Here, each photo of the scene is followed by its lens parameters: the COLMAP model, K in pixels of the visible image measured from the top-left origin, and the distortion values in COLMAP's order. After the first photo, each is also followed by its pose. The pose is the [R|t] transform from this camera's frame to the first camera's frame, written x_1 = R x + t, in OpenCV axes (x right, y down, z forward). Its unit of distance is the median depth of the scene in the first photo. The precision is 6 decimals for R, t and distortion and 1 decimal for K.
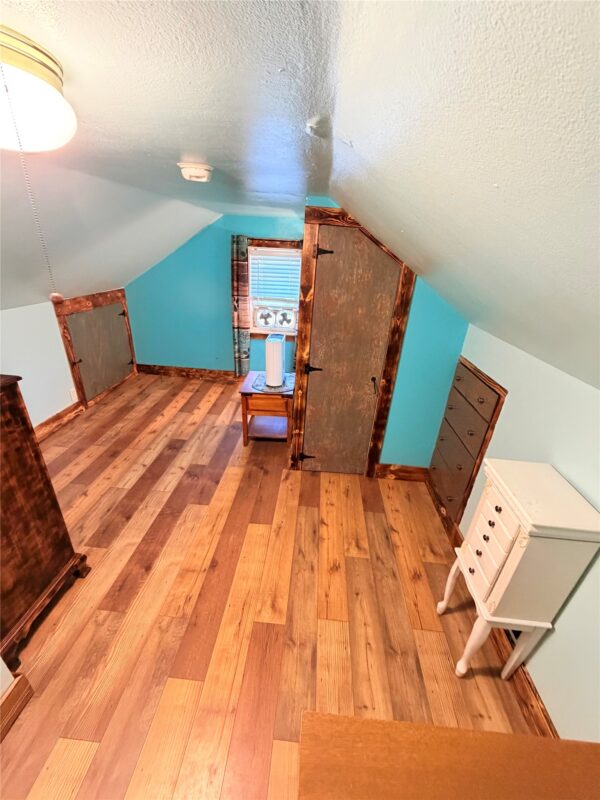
lens RADIAL K [[319.1, 0, 300.0], [0, 319.1, 398.5], [0, 0, 1]] dist [0.000331, 0.000202]
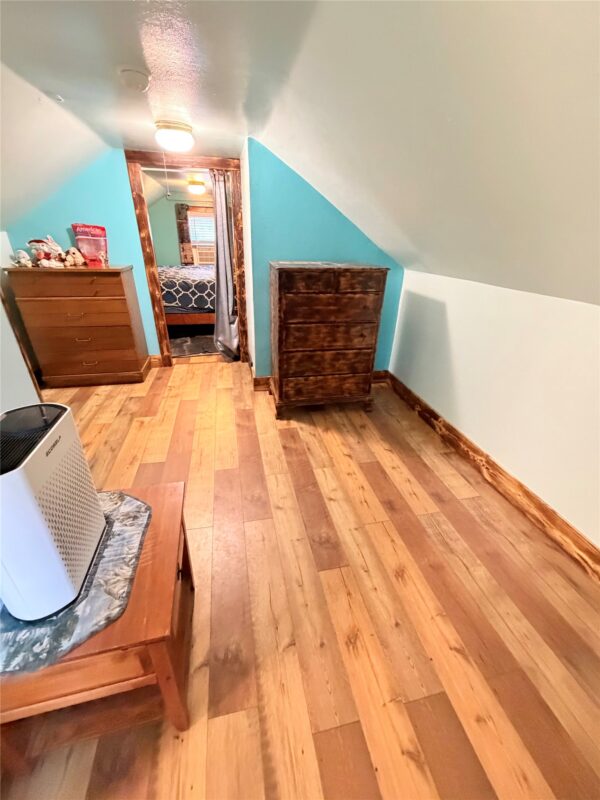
lens RADIAL K [[319.1, 0, 300.0], [0, 319.1, 398.5], [0, 0, 1]] dist [0.000331, 0.000202]
pose [[-0.955067, 0.053891, -0.291451, -0.254235], [-0.198218, 0.614942, 0.763253, -0.510080], [0.220358, 0.786728, -0.576629, 1.363094]]
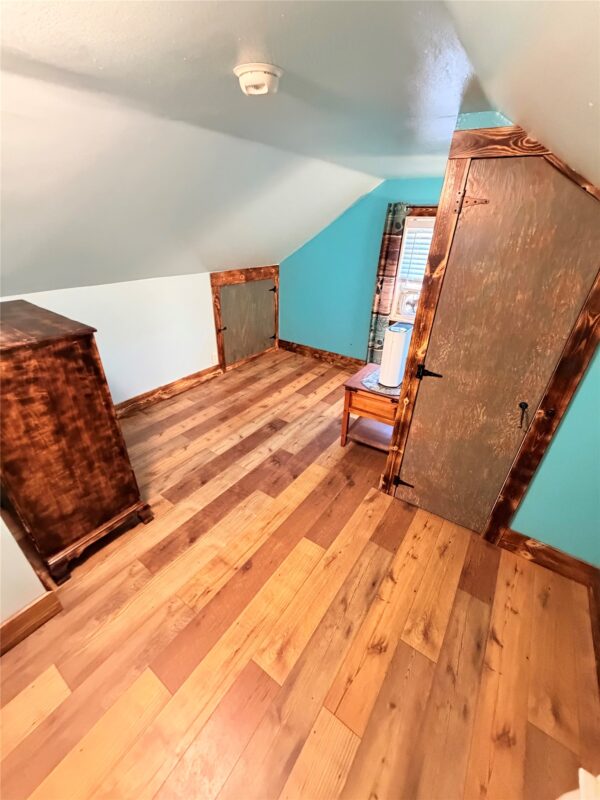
lens RADIAL K [[319.1, 0, 300.0], [0, 319.1, 398.5], [0, 0, 1]] dist [0.000331, 0.000202]
pose [[0.858735, 0.216477, -0.464448, 0.135216], [-0.200635, 0.976060, 0.083976, -0.037000], [0.471508, 0.021071, 0.881610, 0.210304]]
